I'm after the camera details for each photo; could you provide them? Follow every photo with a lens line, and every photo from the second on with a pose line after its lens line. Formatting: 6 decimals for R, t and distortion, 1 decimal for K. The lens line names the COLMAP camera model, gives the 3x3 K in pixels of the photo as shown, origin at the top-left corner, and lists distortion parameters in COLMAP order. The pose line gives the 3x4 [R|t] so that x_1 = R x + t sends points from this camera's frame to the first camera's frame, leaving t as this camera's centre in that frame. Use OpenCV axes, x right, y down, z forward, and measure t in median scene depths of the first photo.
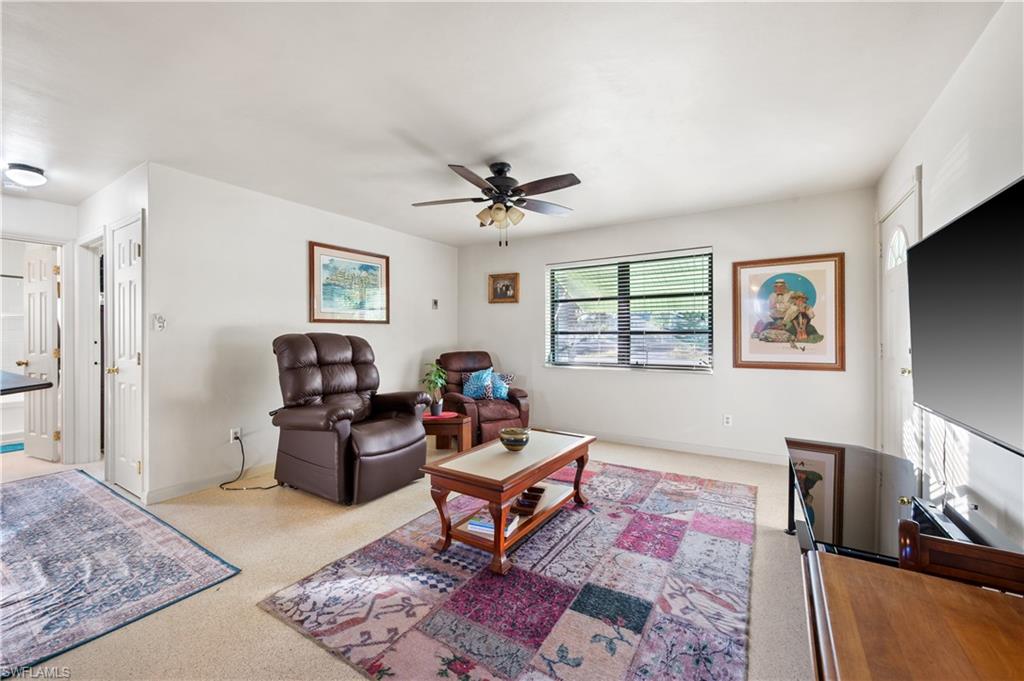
lens RADIAL K [[407.8, 0, 512.2], [0, 407.8, 335.6], [0, 0, 1]] dist [0.000620, 0.000064]
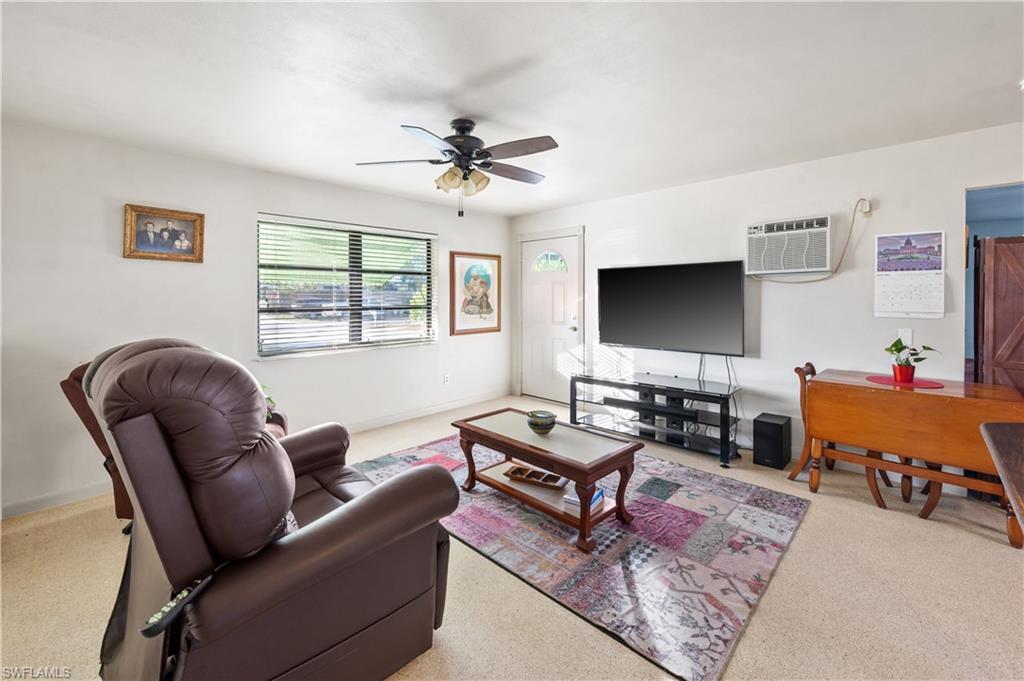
lens RADIAL K [[423.7, 0, 512.2], [0, 423.7, 300.6], [0, 0, 1]] dist [0.000634, 0.000078]
pose [[0.205891, -0.007514, 0.978546, -0.902013], [0.002124, 0.999972, 0.007231, -0.050569], [-0.978573, 0.000590, 0.205901, 0.737803]]
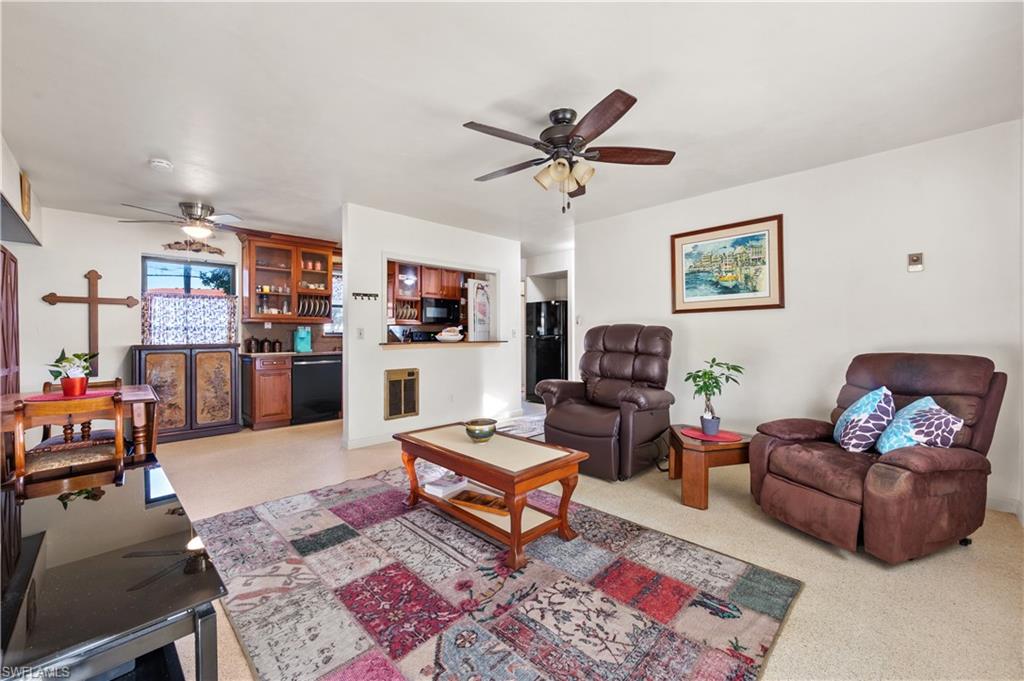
lens RADIAL K [[407.8, 0, 512.2], [0, 407.8, 335.6], [0, 0, 1]] dist [0.000620, 0.000064]
pose [[-0.224177, 0.006105, -0.974529, 0.807991], [0.005638, 0.999972, 0.004967, 0.020969], [0.974532, -0.004381, -0.224205, 1.116550]]
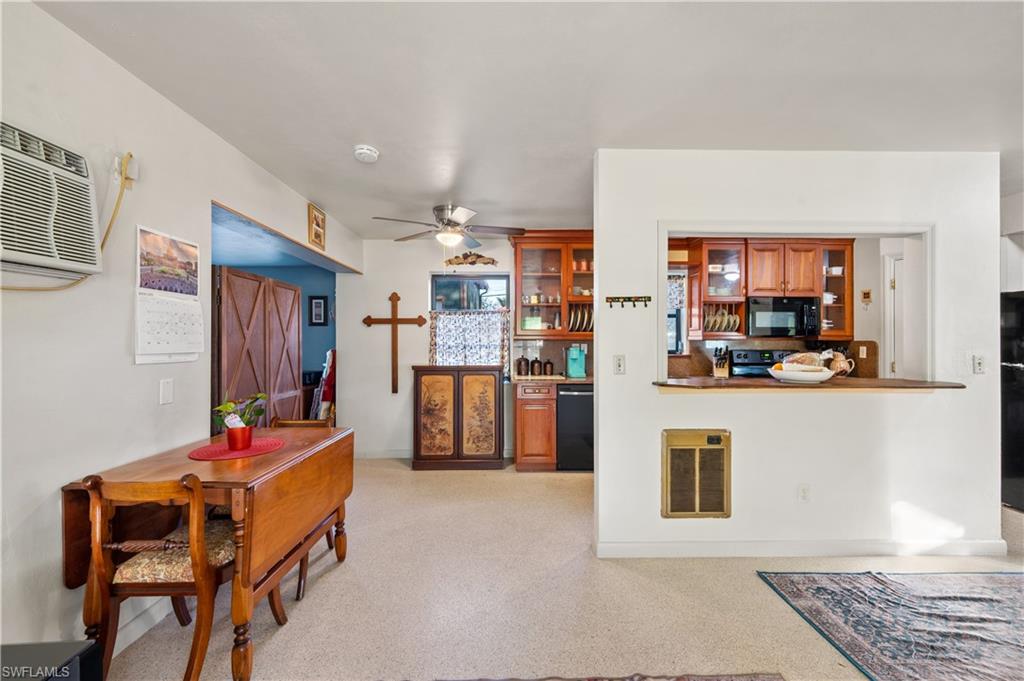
lens RADIAL K [[412.7, 0, 512.0], [0, 412.7, 340.5], [0, 0, 1]] dist [0.000925, 0.000144]
pose [[-0.833591, 0.003300, -0.552372, 0.206406], [0.003217, 0.999994, 0.001119, -0.033686], [0.552373, -0.000845, -0.833597, 0.874537]]
